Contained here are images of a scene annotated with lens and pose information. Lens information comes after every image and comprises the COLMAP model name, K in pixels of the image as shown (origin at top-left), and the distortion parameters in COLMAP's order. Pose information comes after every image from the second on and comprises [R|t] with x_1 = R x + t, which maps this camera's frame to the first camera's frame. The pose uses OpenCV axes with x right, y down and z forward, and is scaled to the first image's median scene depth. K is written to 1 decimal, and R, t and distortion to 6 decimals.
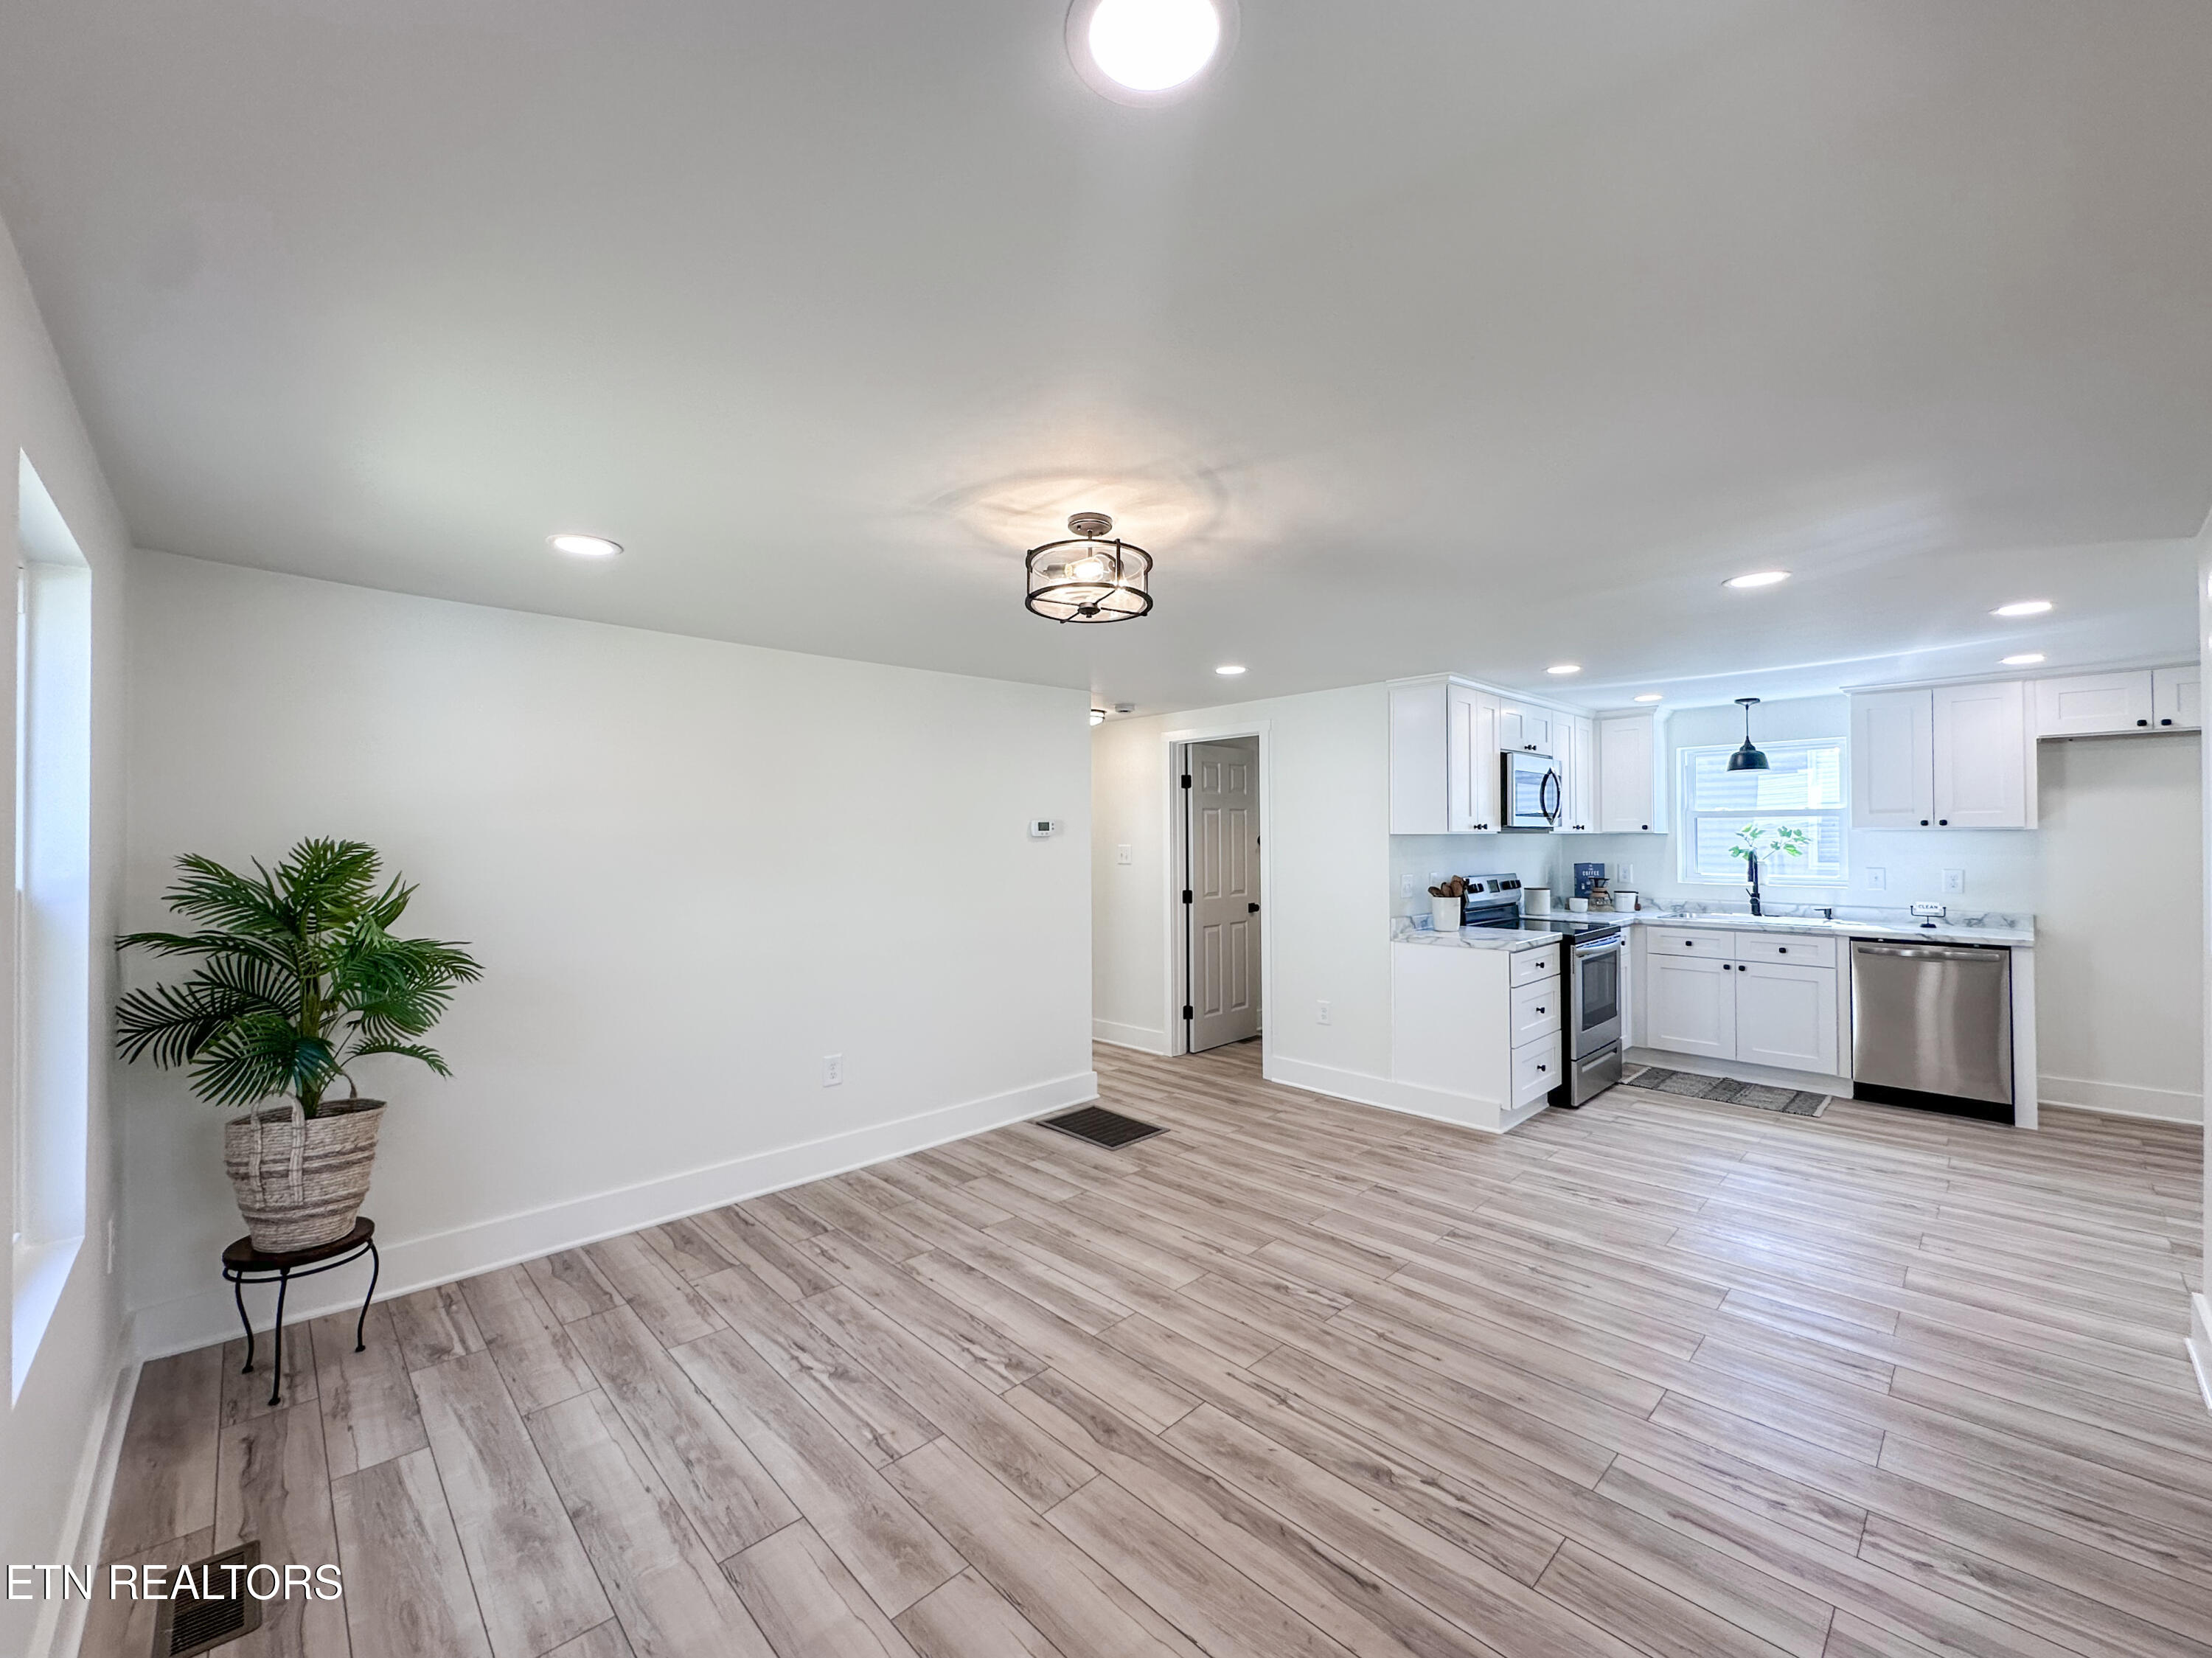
lens RADIAL K [[900.0, 0, 1085.7], [0, 900.0, 831.8], [0, 0, 1]] dist [-0.004776, 0.000633]
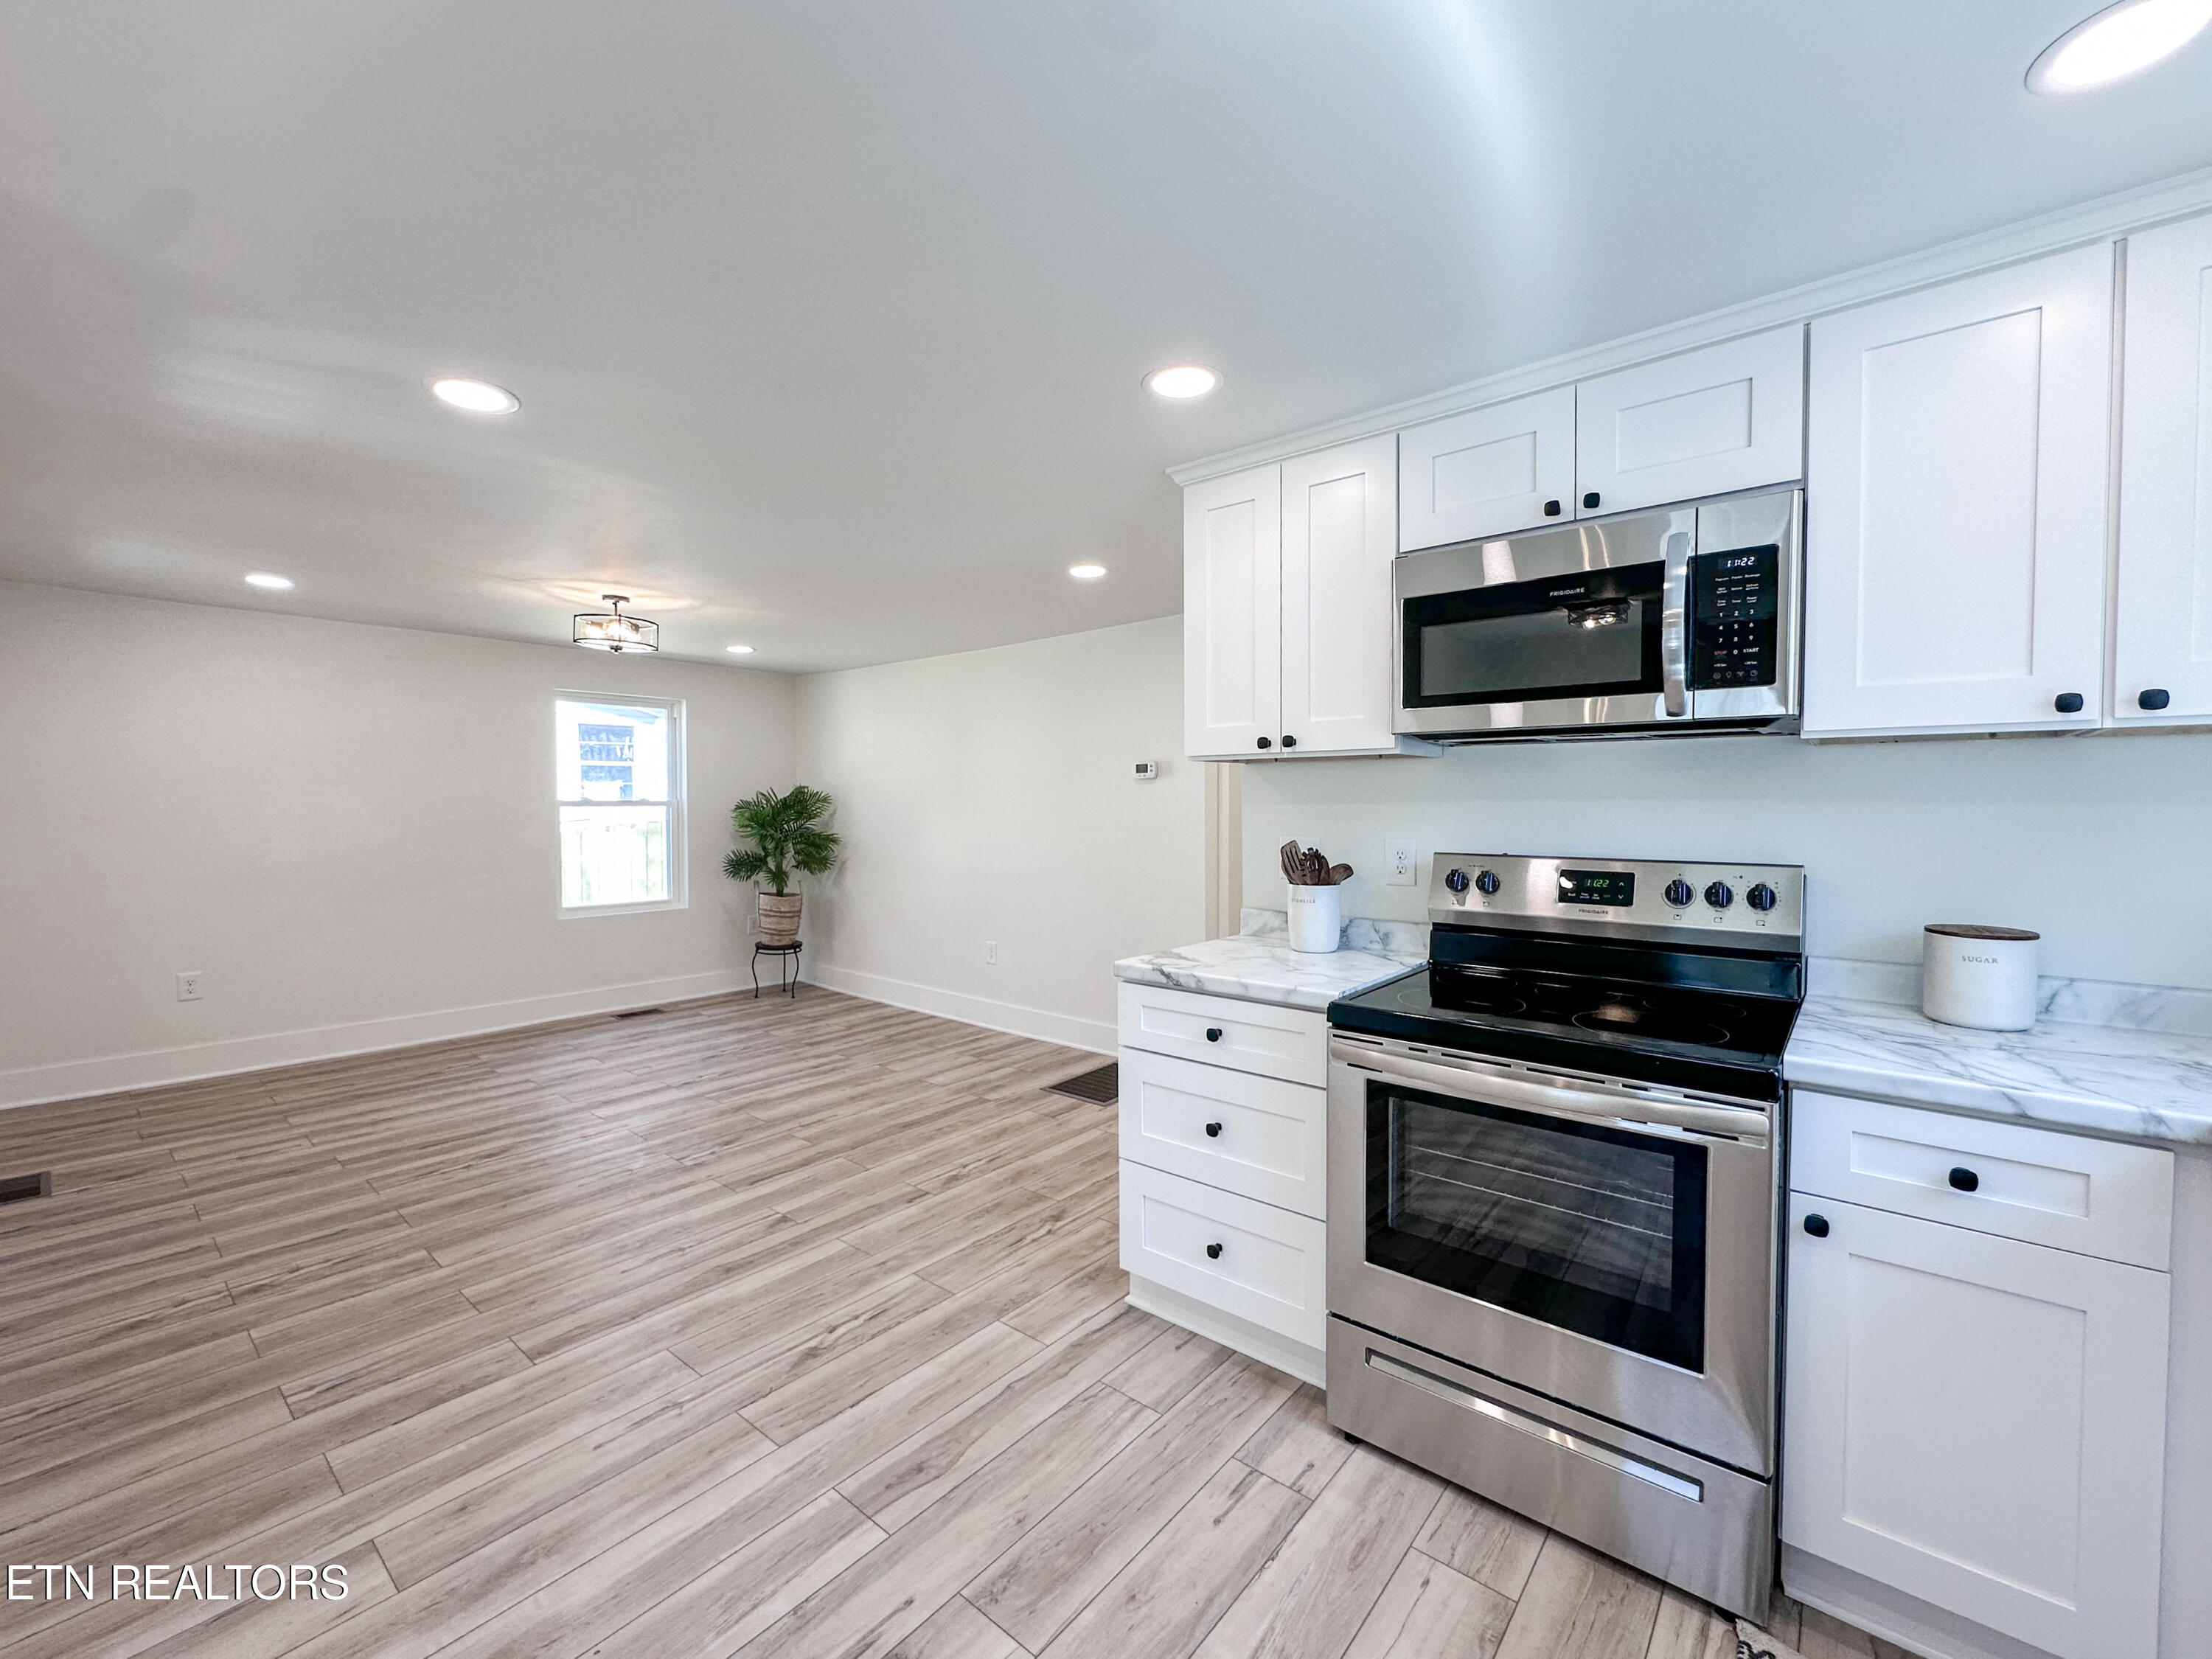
lens RADIAL K [[900.0, 0, 1100.6], [0, 900.0, 835.0], [0, 0, 1]] dist [-0.004776, 0.000633]
pose [[0.118615, 0.043843, -0.991972, 1.471275], [0.006814, 0.998965, 0.044967, 0.034065], [0.992917, -0.012093, 0.118193, 1.358540]]
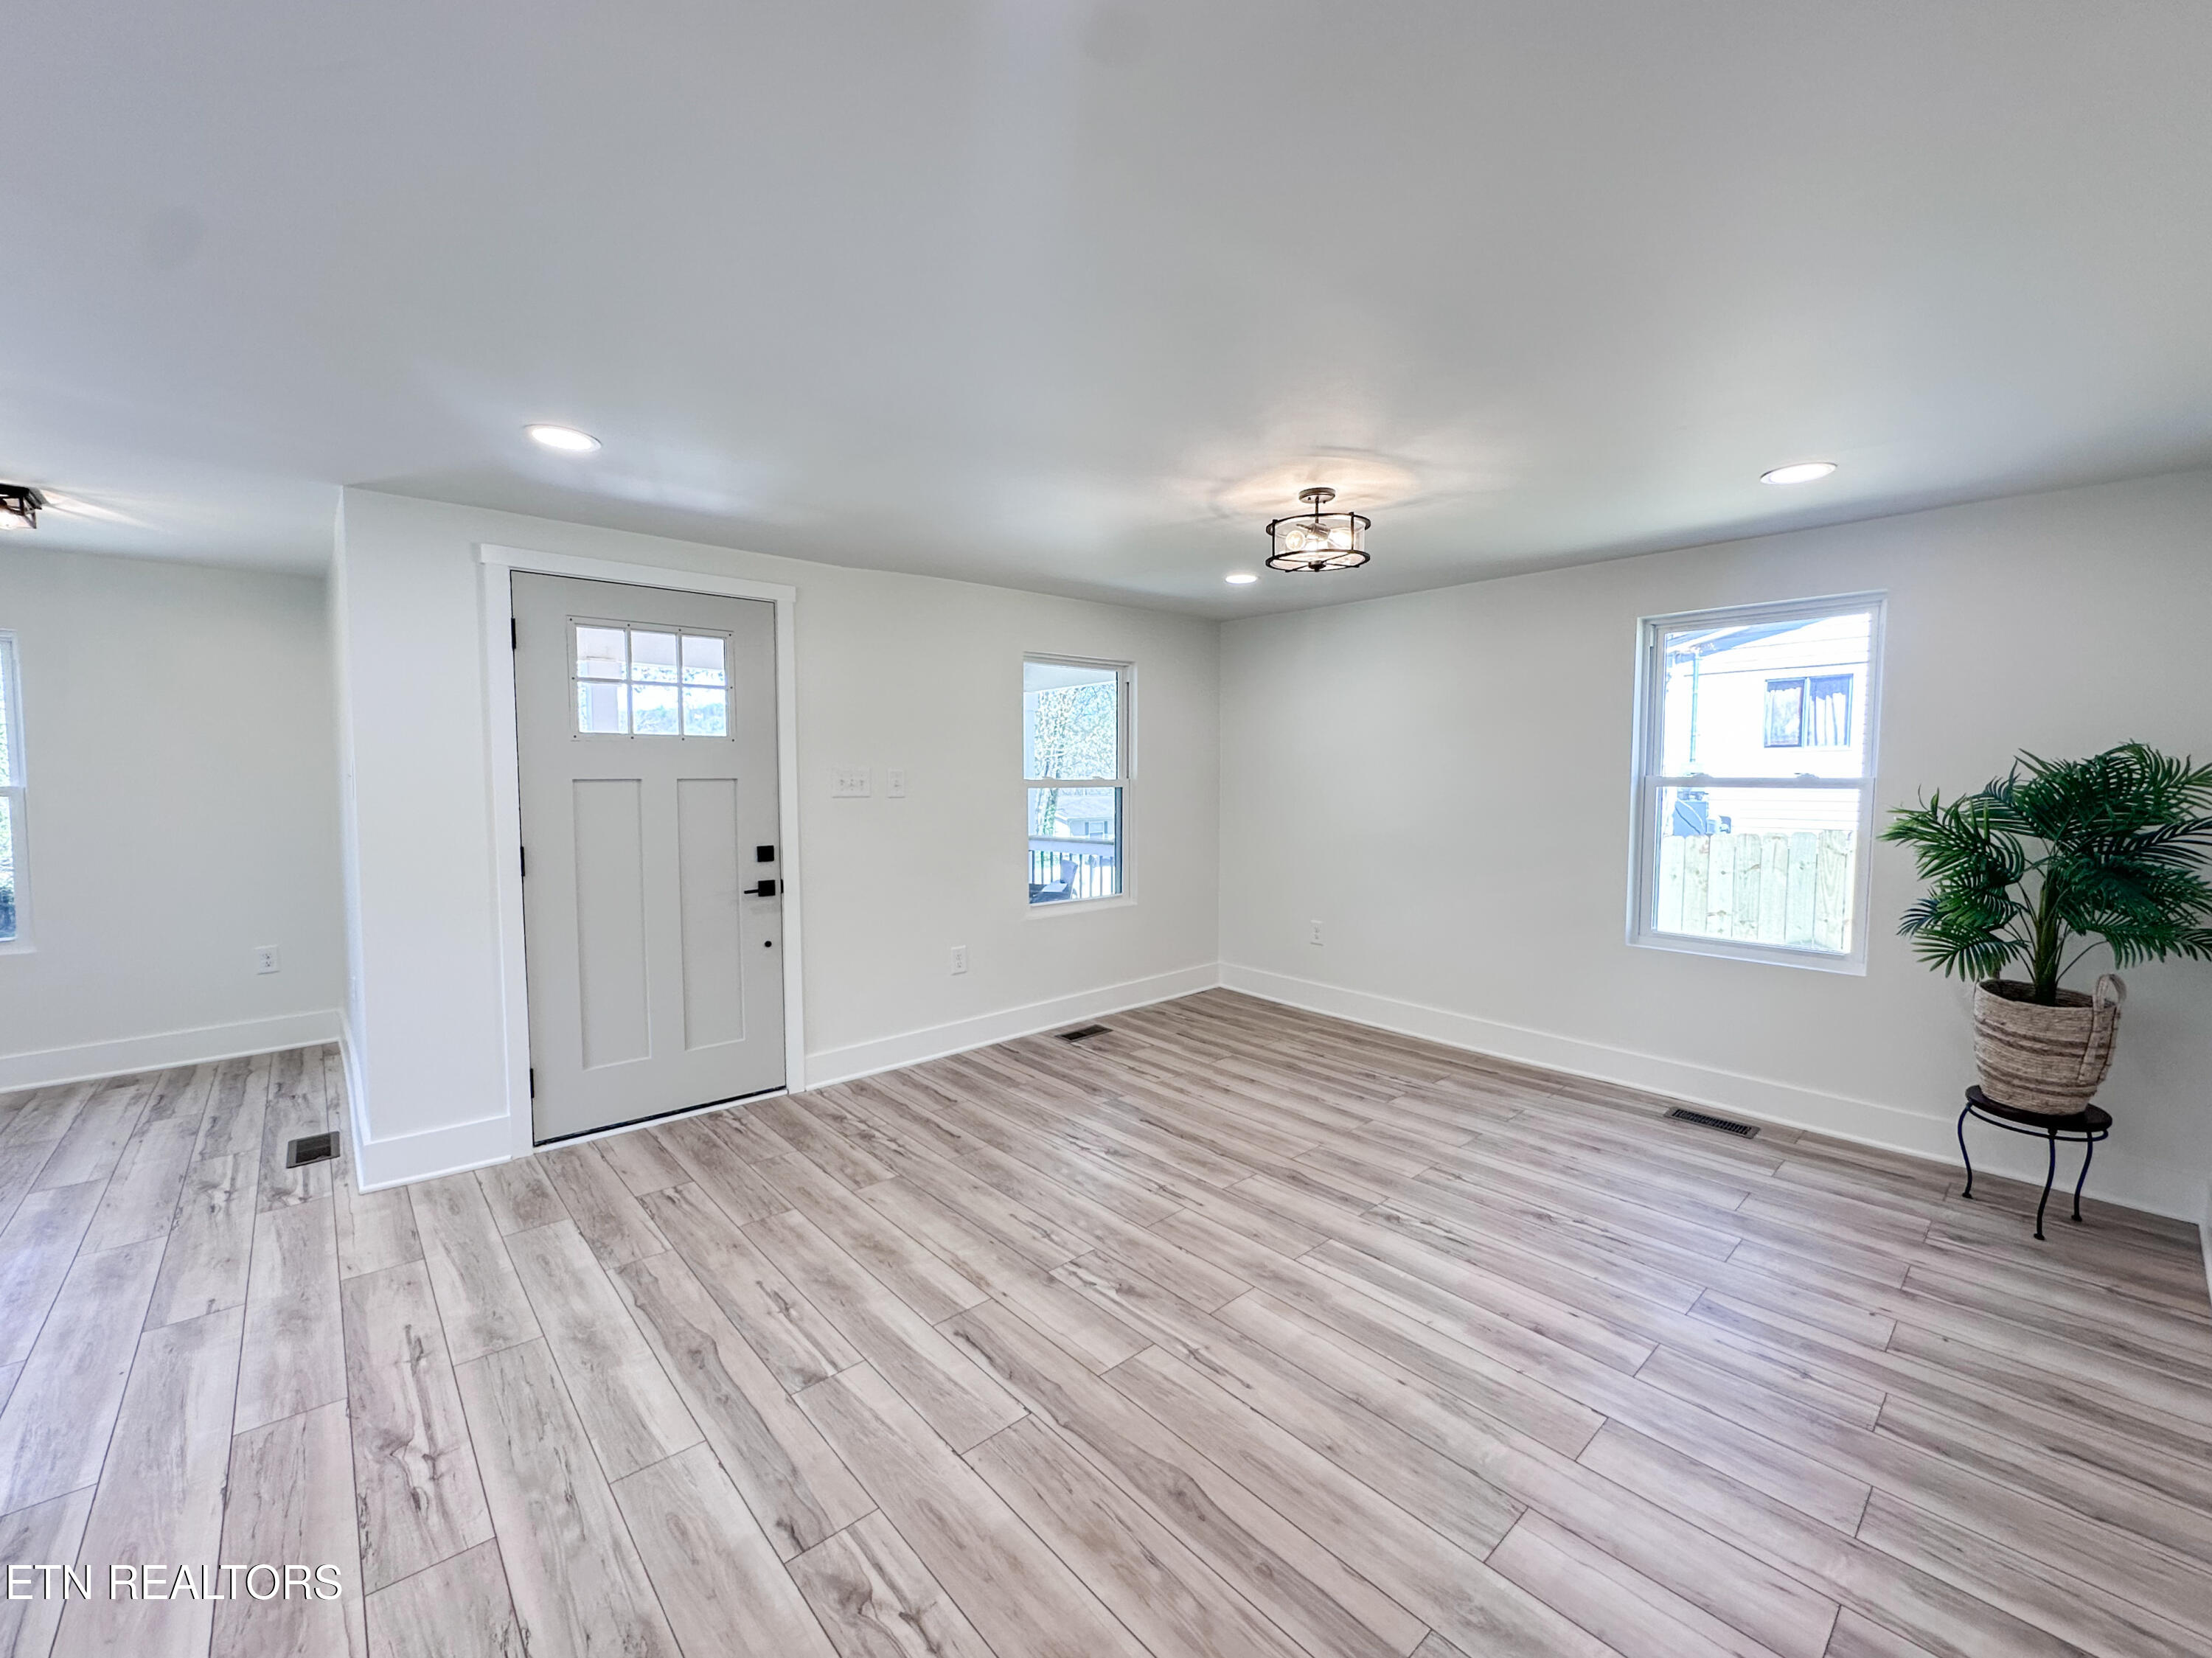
lens RADIAL K [[900.0, 0, 1100.9], [0, 900.0, 822.3], [0, 0, 1]] dist [-0.004776, 0.000633]
pose [[-0.999750, 0.004397, 0.021932, 0.218534], [0.005429, 0.998869, 0.047231, 0.039937], [-0.021700, 0.047338, -0.998643, 1.791543]]
